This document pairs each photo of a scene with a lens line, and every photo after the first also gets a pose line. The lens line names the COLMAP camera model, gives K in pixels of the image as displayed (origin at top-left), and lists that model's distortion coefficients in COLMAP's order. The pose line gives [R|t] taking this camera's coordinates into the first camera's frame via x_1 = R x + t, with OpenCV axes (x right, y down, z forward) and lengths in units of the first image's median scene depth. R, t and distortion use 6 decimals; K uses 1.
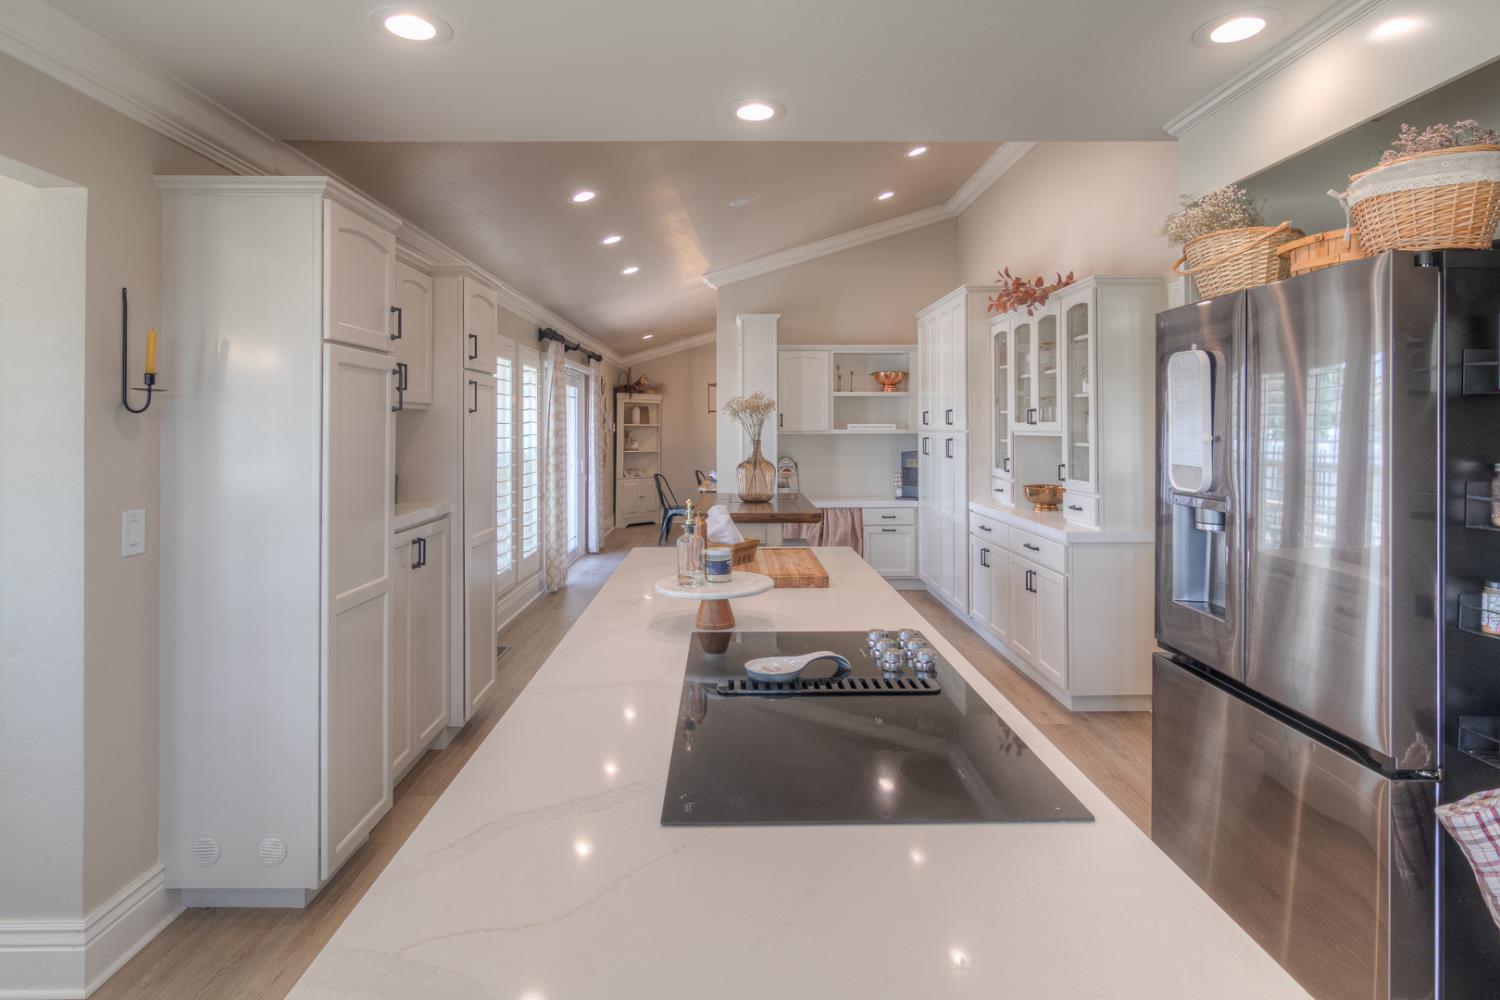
lens RADIAL K [[802.7, 0, 743.8], [0, 802.7, 433.1], [0, 0, 1]] dist [-0.000013, 0.001406]
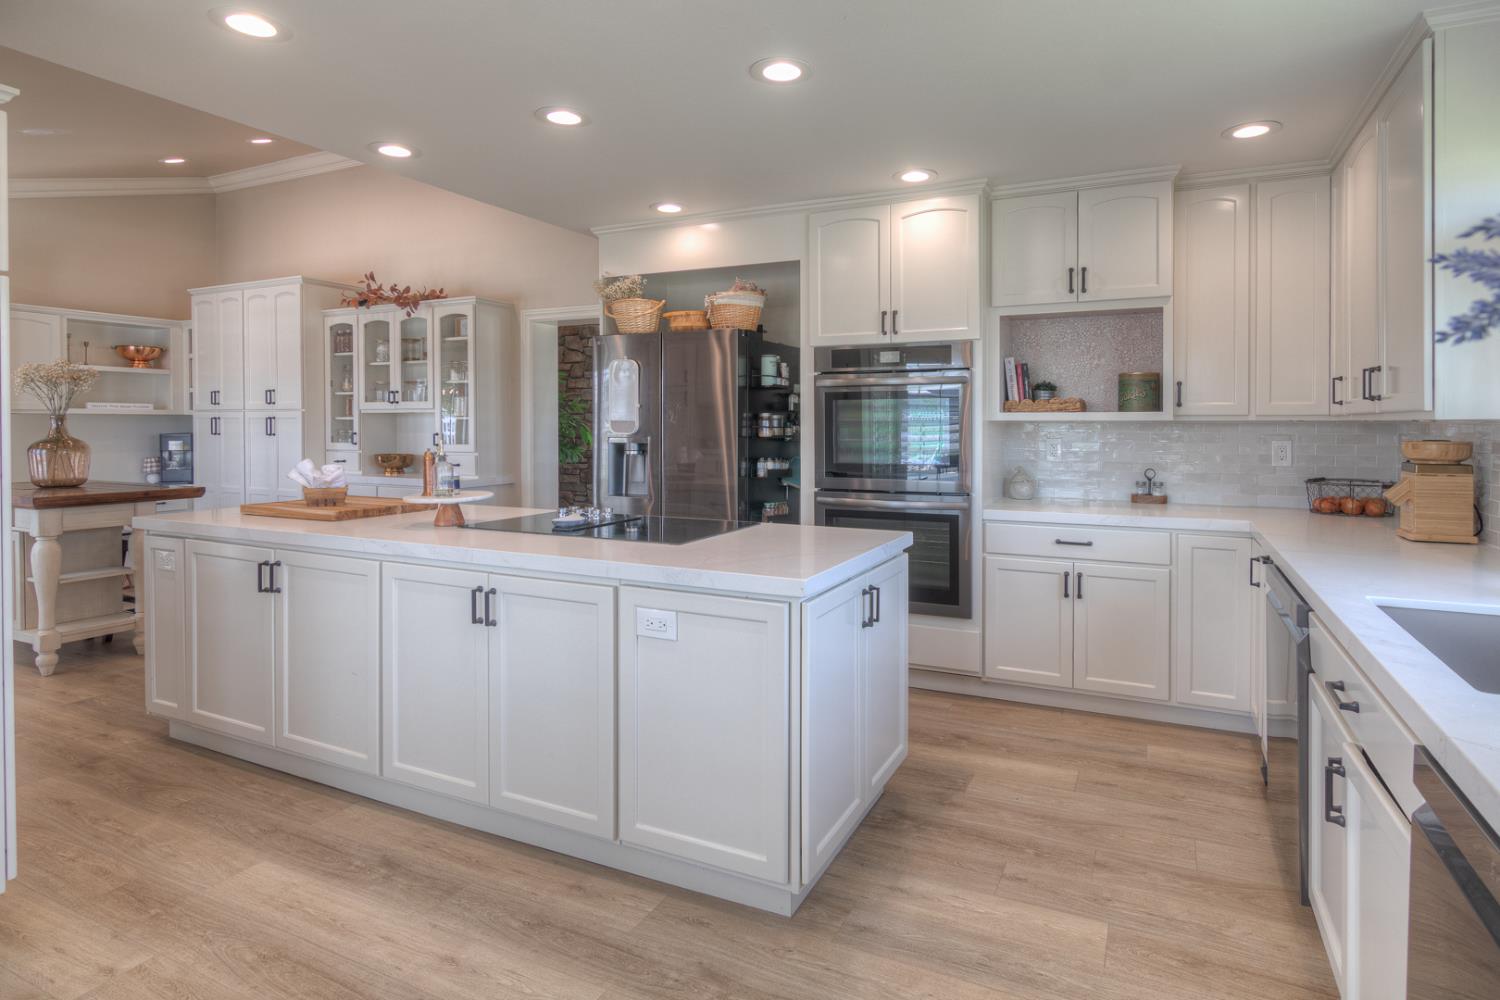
lens RADIAL K [[802.7, 0, 780.0], [0, 802.7, 429.5], [0, 0, 1]] dist [-0.000013, 0.001406]
pose [[0.447915, -0.000918, 0.894075, -0.455331], [0.003229, 0.999995, -0.000590, 0.030370], [-0.894070, 0.003151, 0.447916, -0.080423]]
